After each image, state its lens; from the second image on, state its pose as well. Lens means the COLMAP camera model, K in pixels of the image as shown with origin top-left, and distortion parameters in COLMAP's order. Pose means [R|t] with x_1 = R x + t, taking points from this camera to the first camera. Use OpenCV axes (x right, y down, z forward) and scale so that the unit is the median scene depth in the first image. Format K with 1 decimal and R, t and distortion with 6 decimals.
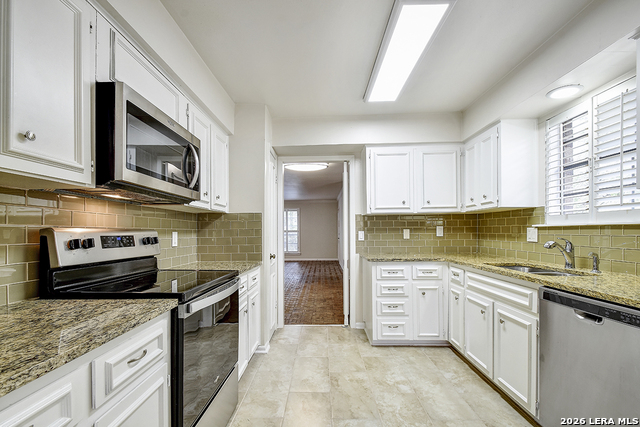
lens RADIAL K [[289.2, 0, 317.2], [0, 289.2, 224.5], [0, 0, 1]] dist [0.016831, -0.013979]
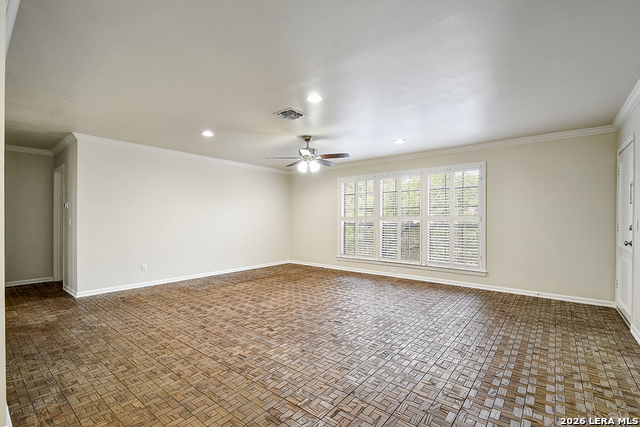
lens RADIAL K [[290.4, 0, 317.4], [0, 290.4, 218.8], [0, 0, 1]] dist [-0.007260, -0.000429]
pose [[0.782224, 0.007031, -0.622958, 0.033380], [0.007794, 0.999748, 0.021070, 0.057305], [0.622949, -0.021337, 0.781971, 2.116795]]
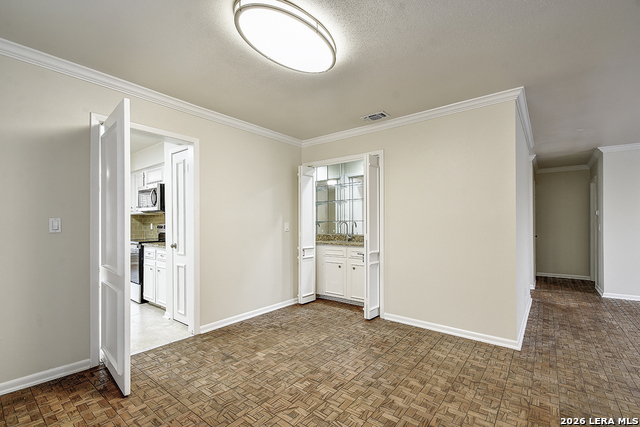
lens RADIAL K [[286.5, 0, 308.0], [0, 286.5, 221.4], [0, 0, 1]] dist [0.020319, -0.013128]
pose [[-0.632229, -0.000137, -0.774782, 0.401938], [0.023383, 0.999541, -0.019258, 0.052222], [0.774429, -0.030292, -0.631936, 2.233729]]
